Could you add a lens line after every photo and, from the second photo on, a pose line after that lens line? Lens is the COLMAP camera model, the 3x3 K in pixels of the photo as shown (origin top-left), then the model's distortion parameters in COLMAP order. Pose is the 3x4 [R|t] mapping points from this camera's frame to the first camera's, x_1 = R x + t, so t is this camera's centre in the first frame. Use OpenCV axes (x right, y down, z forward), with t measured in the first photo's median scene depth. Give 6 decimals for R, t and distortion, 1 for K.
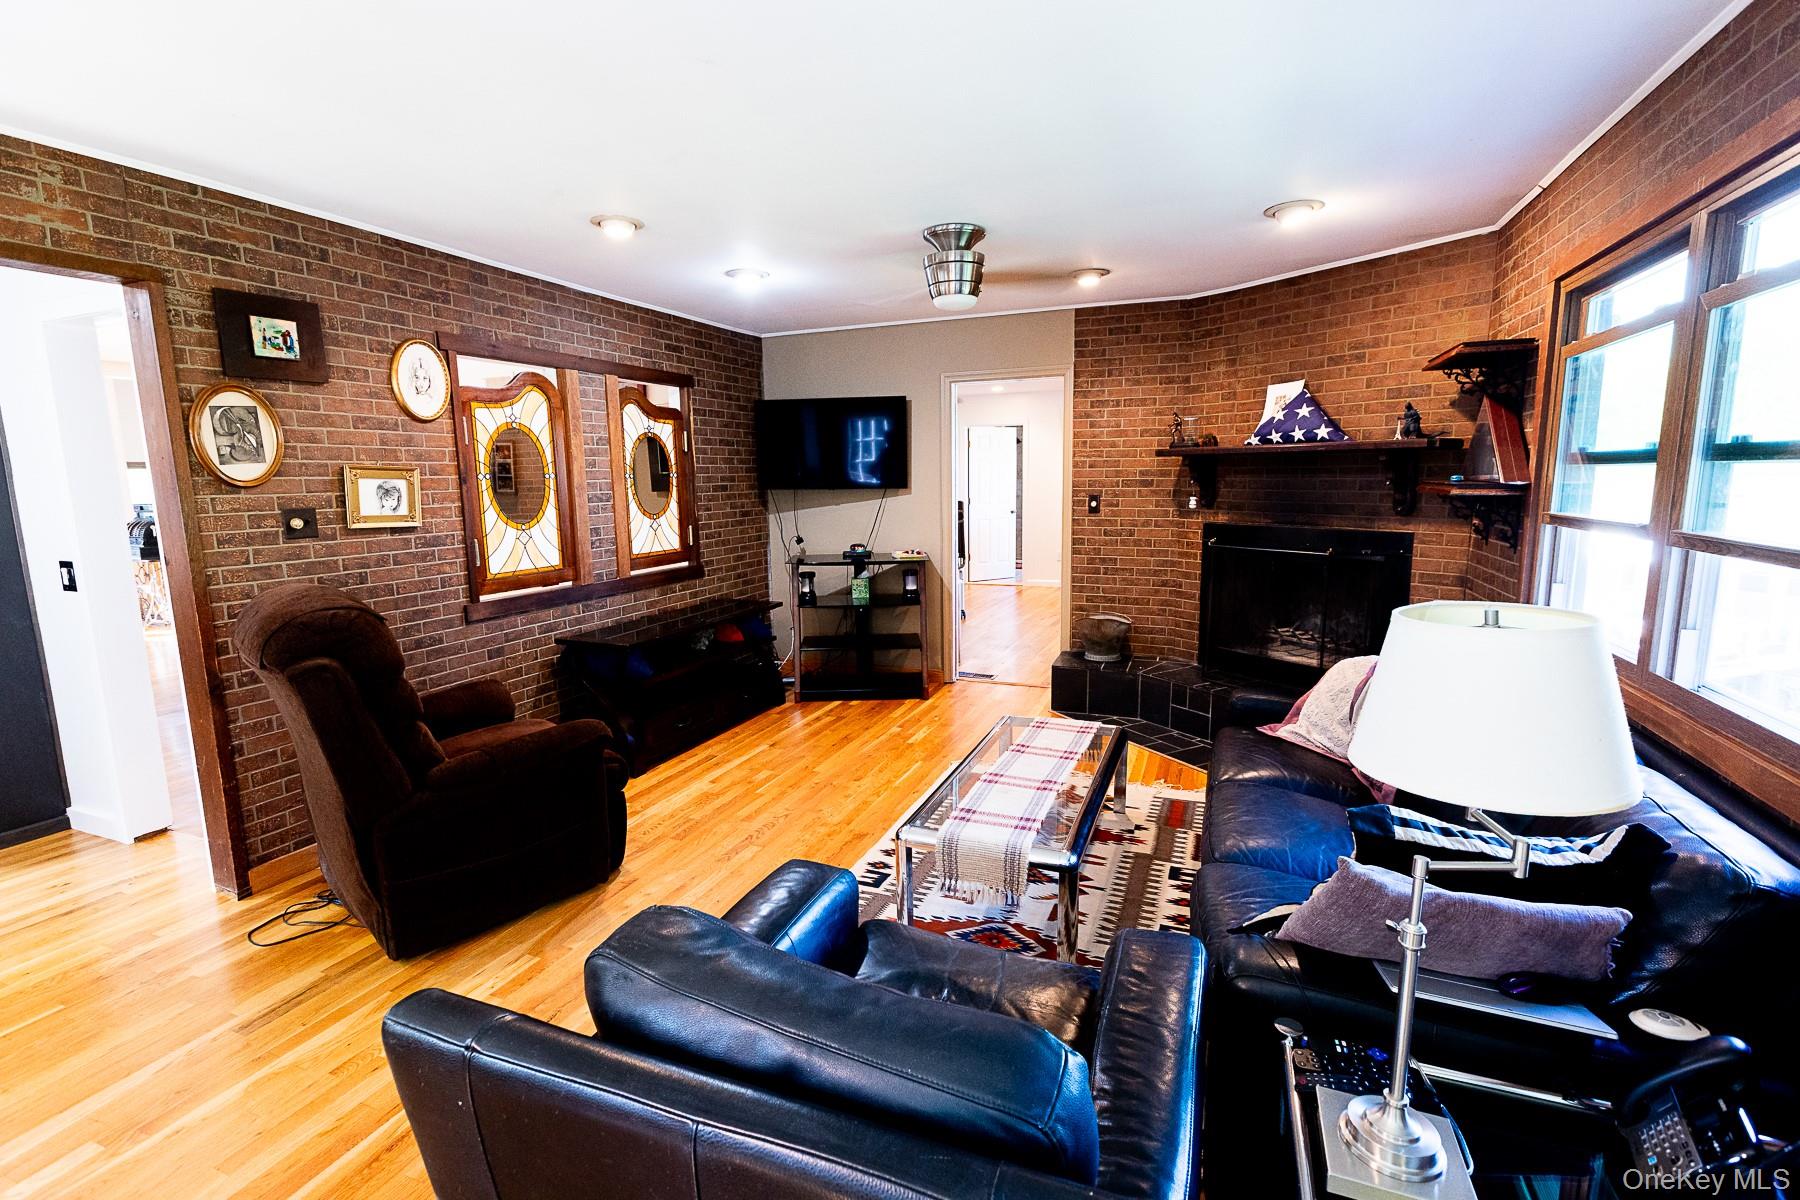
lens RADIAL K [[807.0, 0, 899.4], [0, 807.0, 601.7], [0, 0, 1]] dist [0.001949, 0.001190]
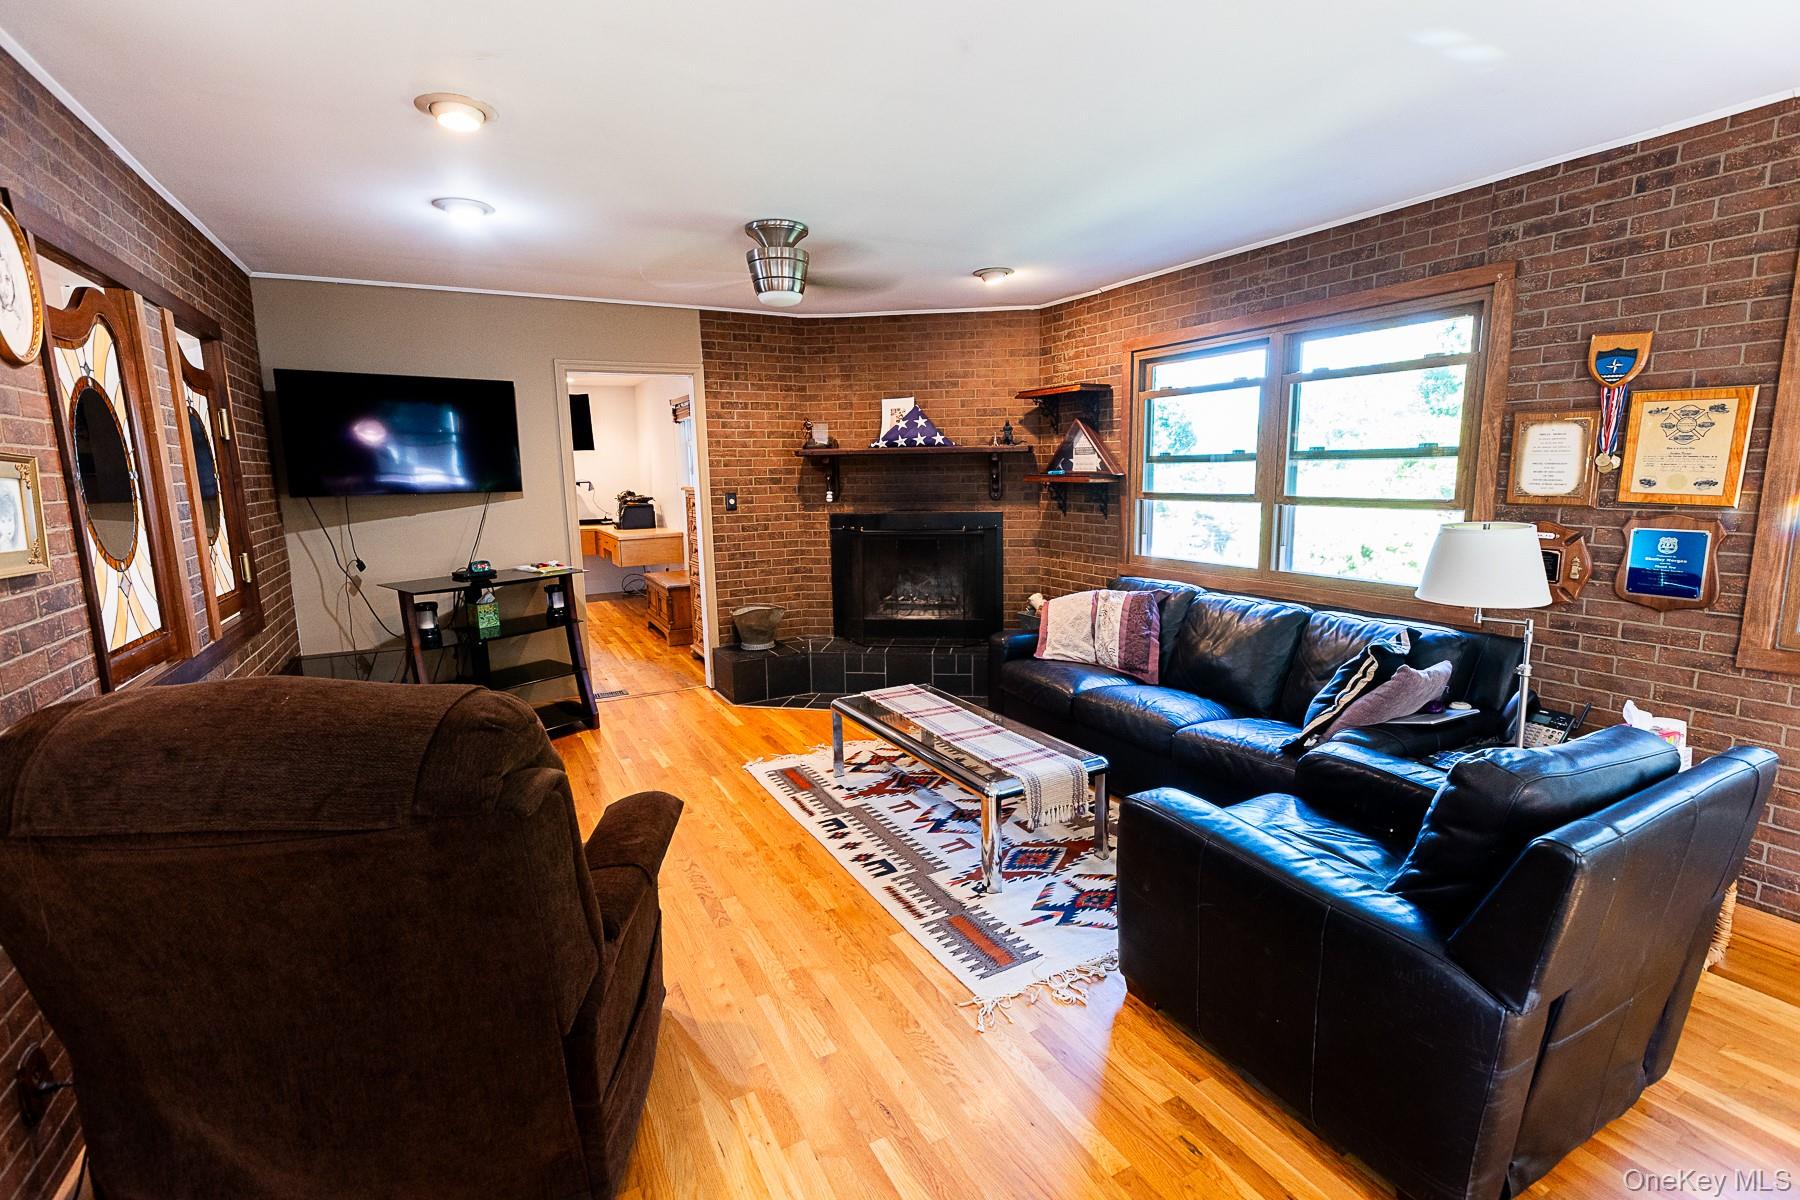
lens RADIAL K [[807.0, 0, 898.9], [0, 807.0, 598.2], [0, 0, 1]] dist [0.001949, 0.001190]
pose [[0.634634, -0.120862, 0.763303, -0.491572], [0.129142, 0.990393, 0.049447, -0.024820], [-0.761946, 0.067194, 0.644145, 0.203001]]
